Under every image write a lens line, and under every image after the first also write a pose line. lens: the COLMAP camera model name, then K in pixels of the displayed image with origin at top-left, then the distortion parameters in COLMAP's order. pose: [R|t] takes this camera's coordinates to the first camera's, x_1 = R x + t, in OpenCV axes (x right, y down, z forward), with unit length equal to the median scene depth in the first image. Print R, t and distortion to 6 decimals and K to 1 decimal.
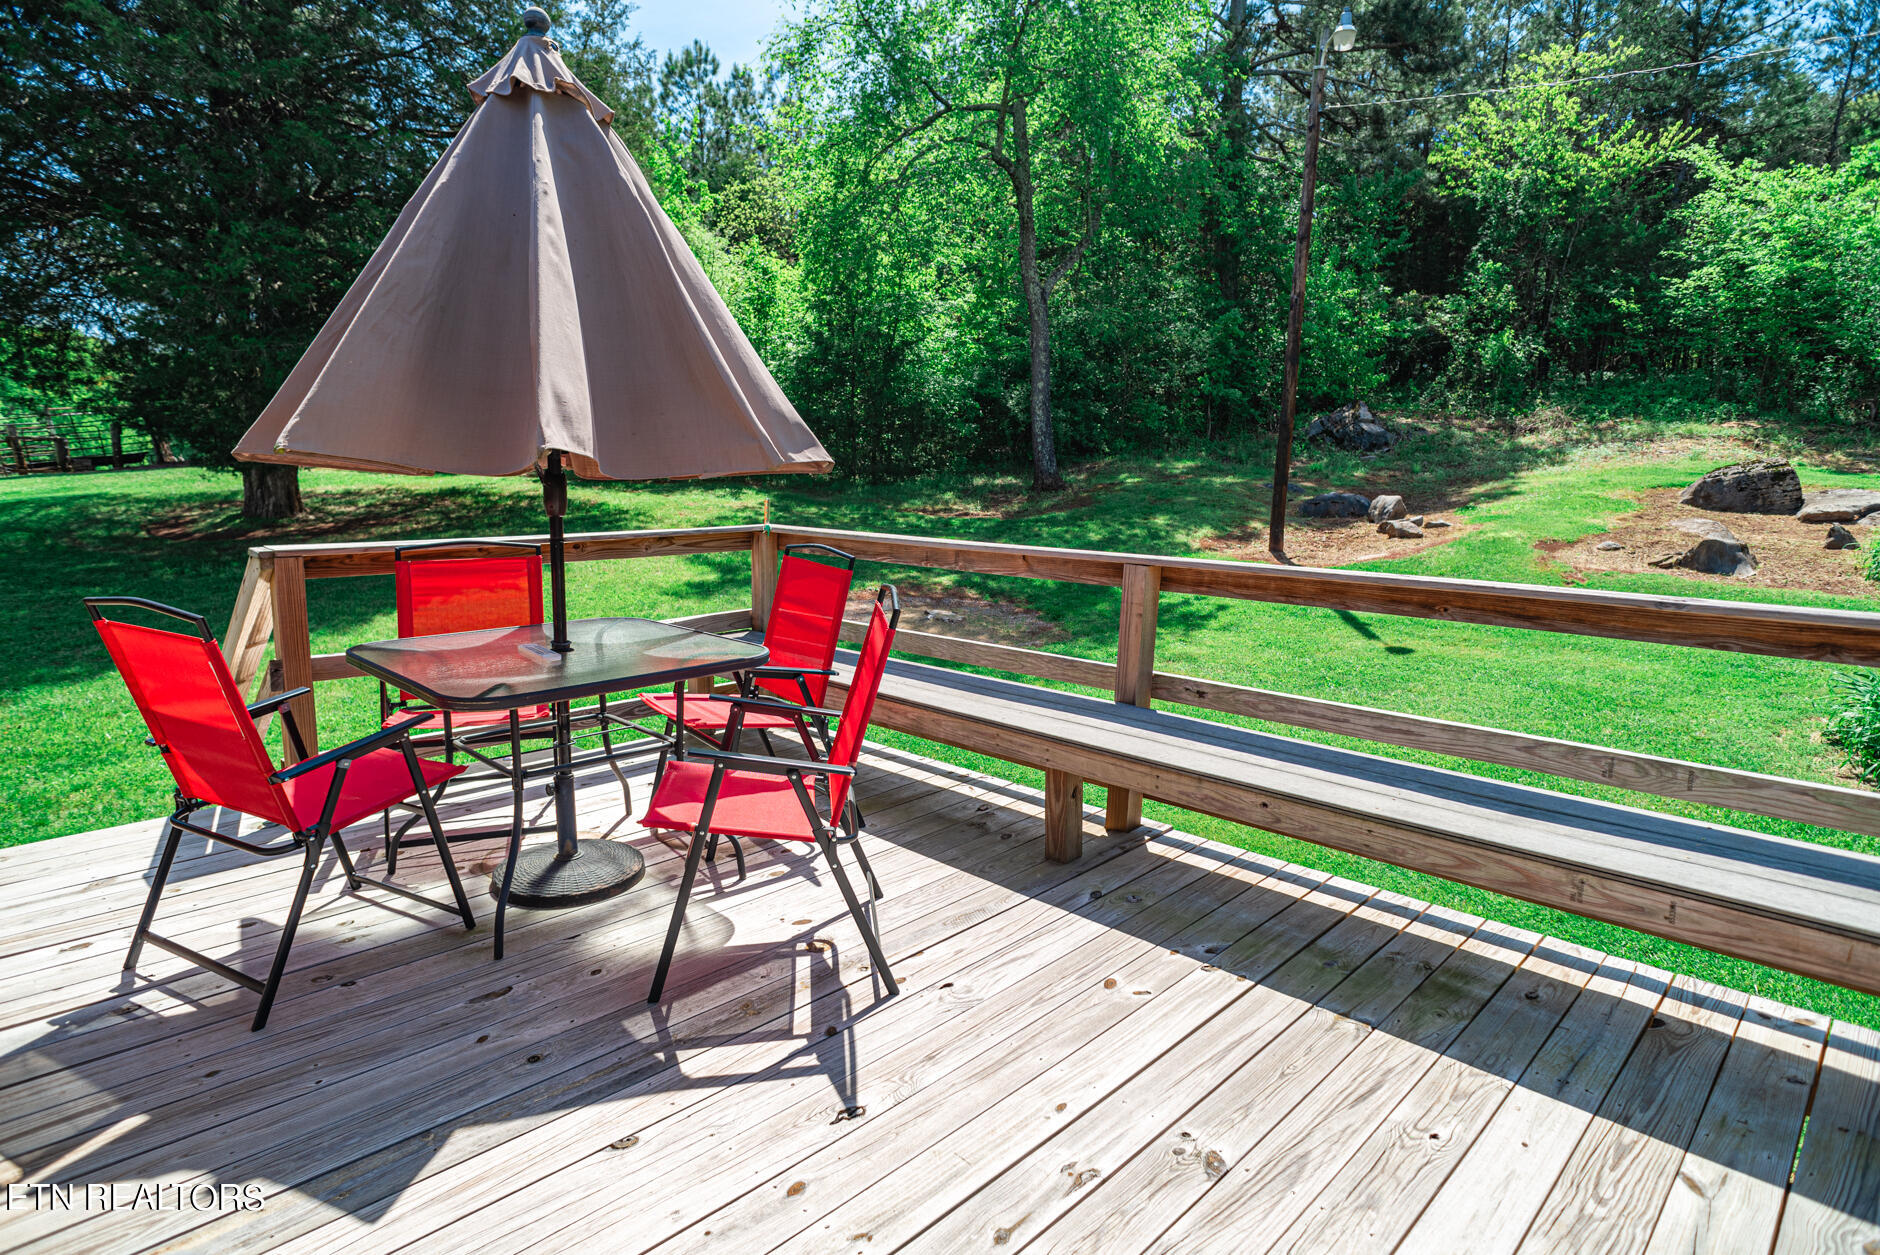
lens RADIAL K [[1089.9, 0, 940.0], [0, 1089.9, 627.5], [0, 0, 1]] dist [0.001936, 0.000119]
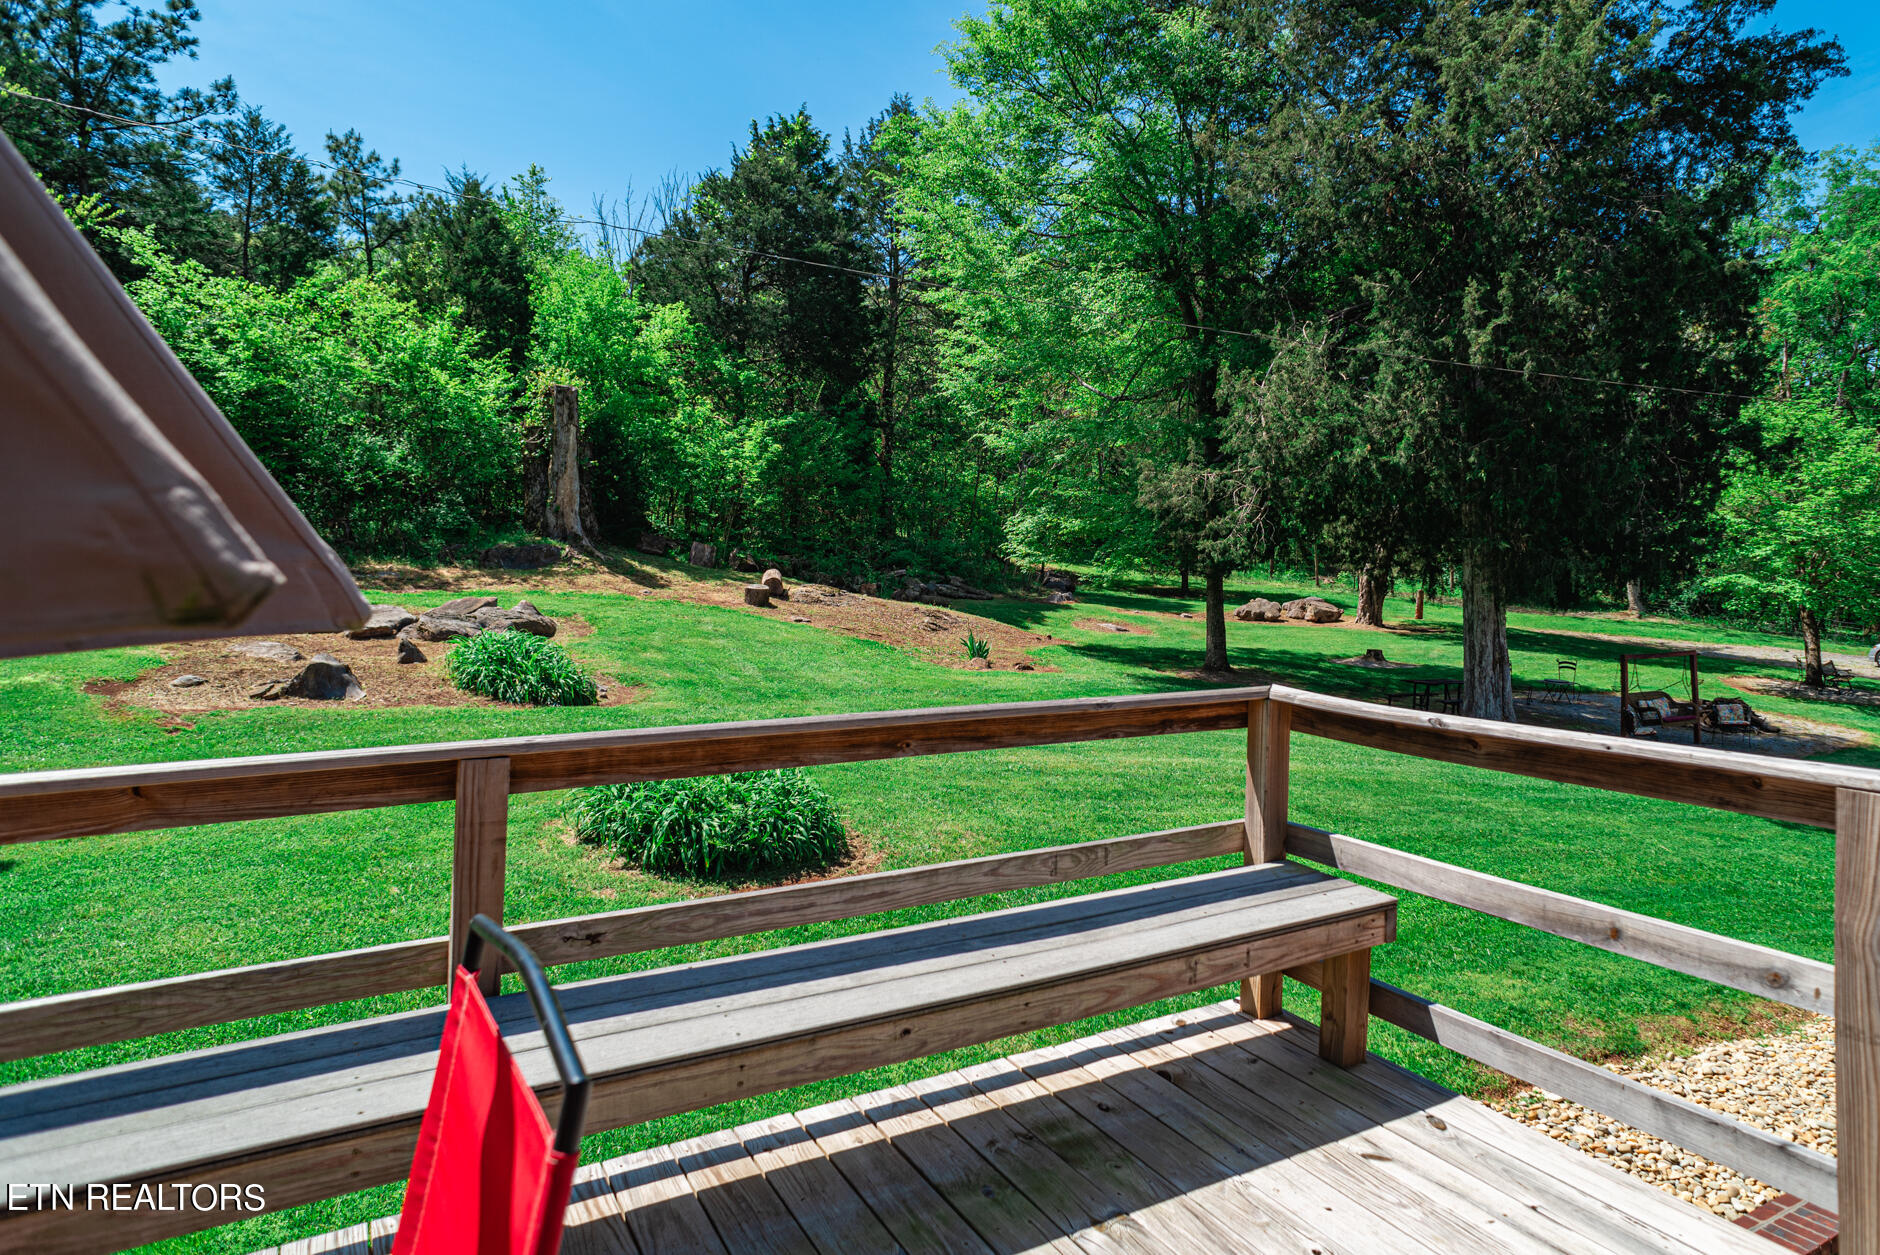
lens RADIAL K [[1220.1, 0, 940.6], [0, 1220.1, 562.4], [0, 0, 1]] dist [-0.002840, -0.001005]
pose [[0.198677, 0.007780, 0.980034, -0.197787], [0.150737, 0.987828, -0.038400, -0.046206], [-0.968404, 0.155356, 0.195086, 0.280789]]
